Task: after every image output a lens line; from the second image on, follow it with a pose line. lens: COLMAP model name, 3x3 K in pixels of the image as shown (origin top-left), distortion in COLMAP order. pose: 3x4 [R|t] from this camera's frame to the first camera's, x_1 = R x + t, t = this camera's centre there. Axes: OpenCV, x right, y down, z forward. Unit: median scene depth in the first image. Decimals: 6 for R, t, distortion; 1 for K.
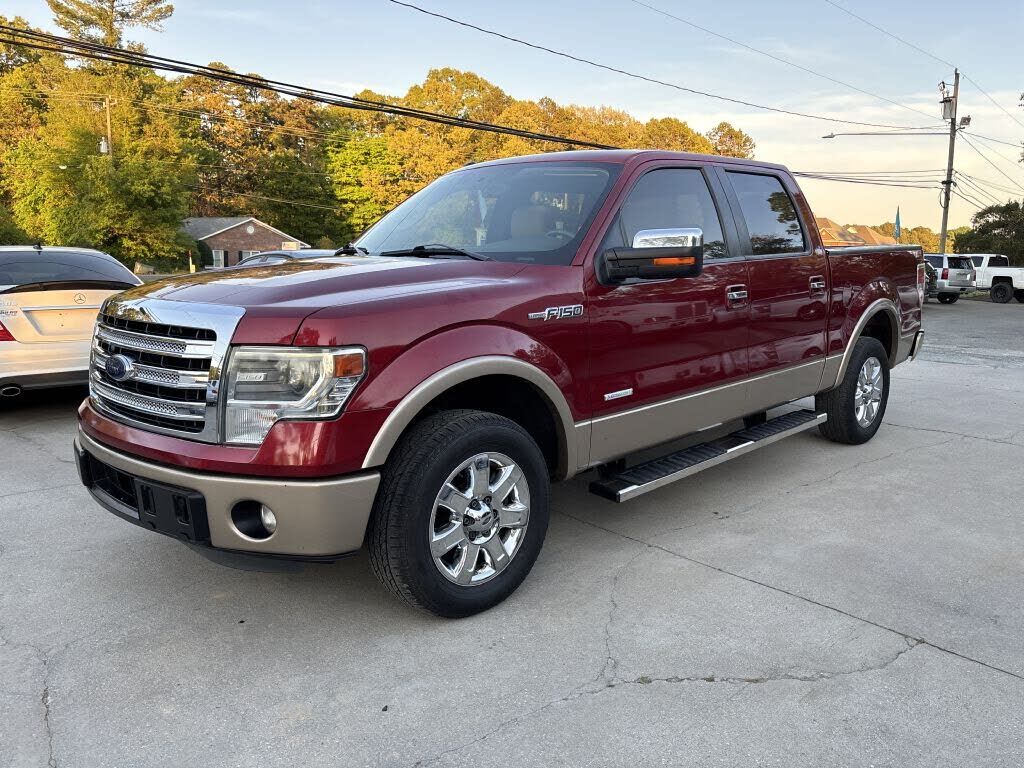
lens RADIAL K [[802.7, 0, 515.4], [0, 802.7, 381.0], [0, 0, 1]] dist [0.035072, -0.041737]
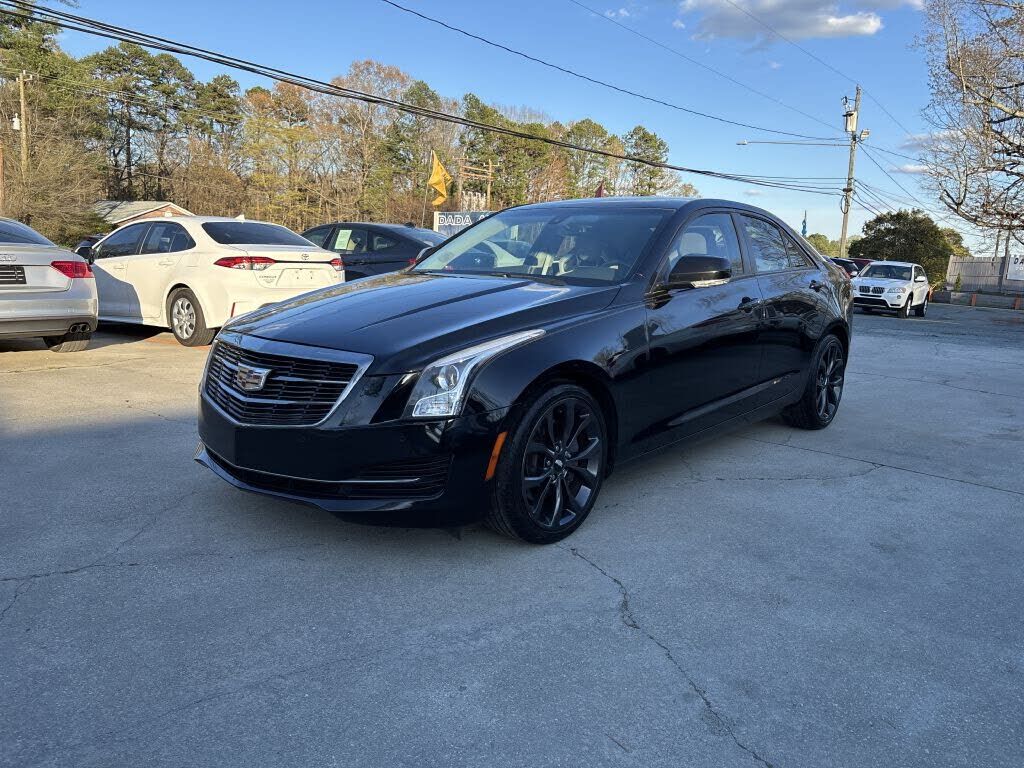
lens RADIAL K [[808.2, 0, 512.8], [0, 808.2, 381.9], [0, 0, 1]] dist [0.035313, -0.046410]
pose [[0.993946, 0.008401, 0.109547, -0.021346], [-0.008710, 0.999959, 0.002351, 0.009454], [-0.109522, -0.003291, 0.993979, -0.026599]]
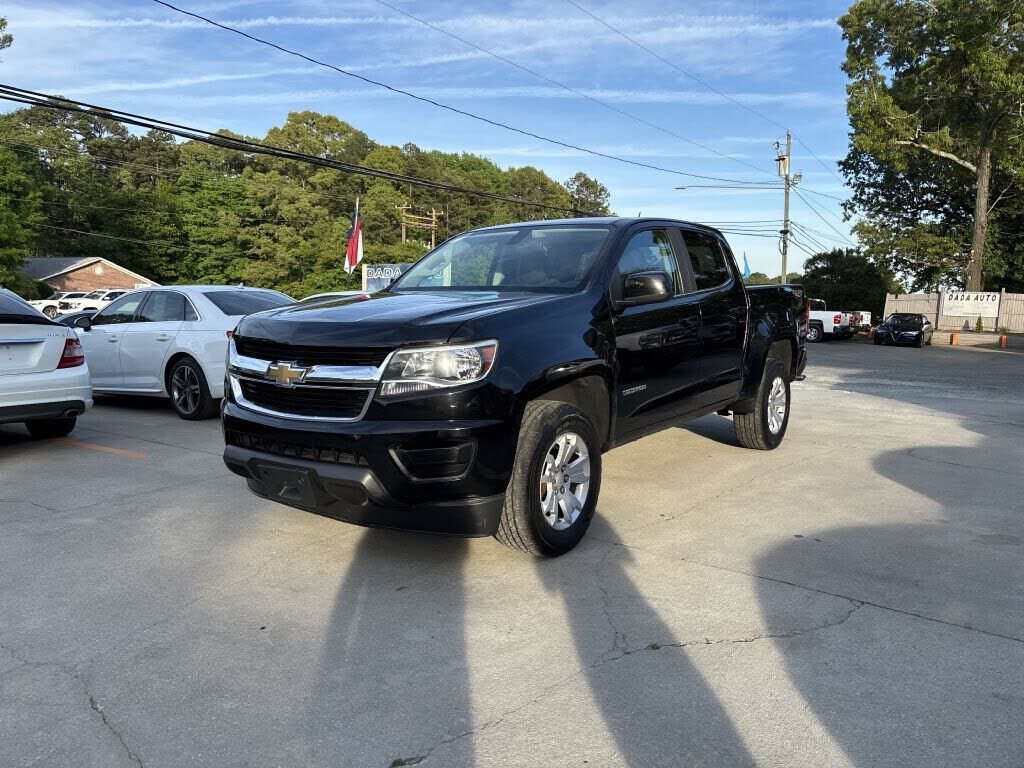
lens RADIAL K [[802.7, 0, 515.4], [0, 802.7, 381.0], [0, 0, 1]] dist [0.035072, -0.041737]
pose [[0.985393, -0.017640, 0.169377, -0.011245], [0.026650, 0.998339, -0.051069, 0.002545], [-0.168195, 0.054837, 0.984227, -0.005524]]
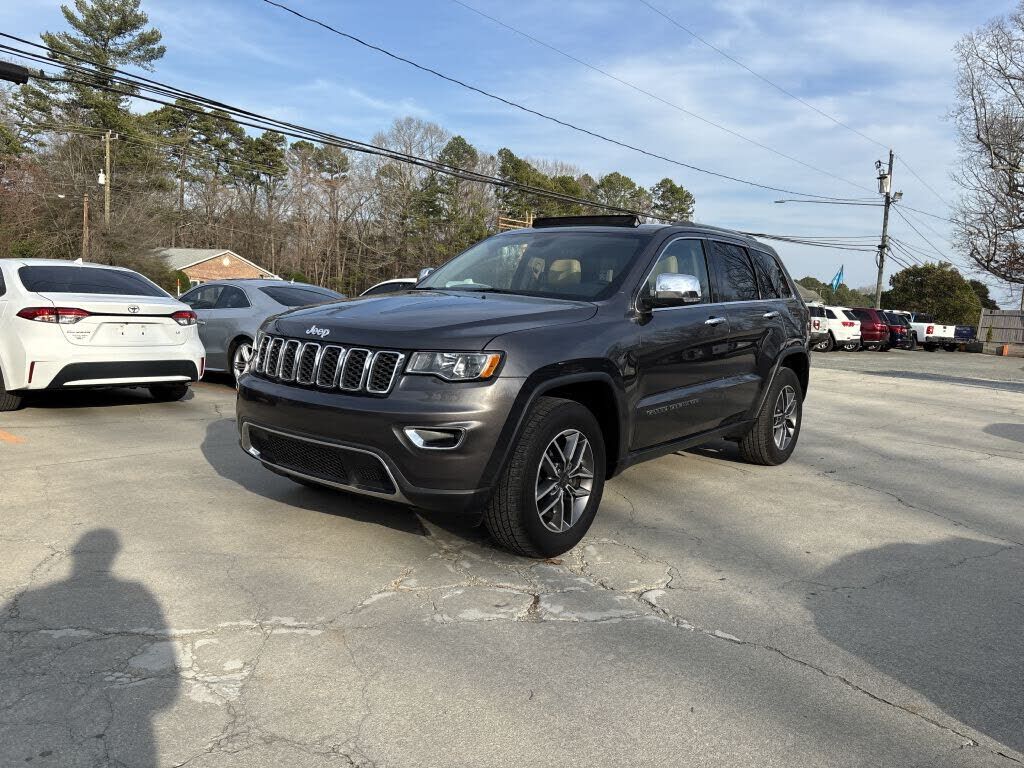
lens RADIAL K [[820.6, 0, 501.4], [0, 820.6, 391.1], [0, 0, 1]] dist [0.057828, -0.072953]
pose [[0.995803, 0.023323, 0.088505, -0.075024], [-0.019708, 0.998944, -0.041503, 0.015199], [-0.089379, 0.039585, 0.995211, -0.086933]]
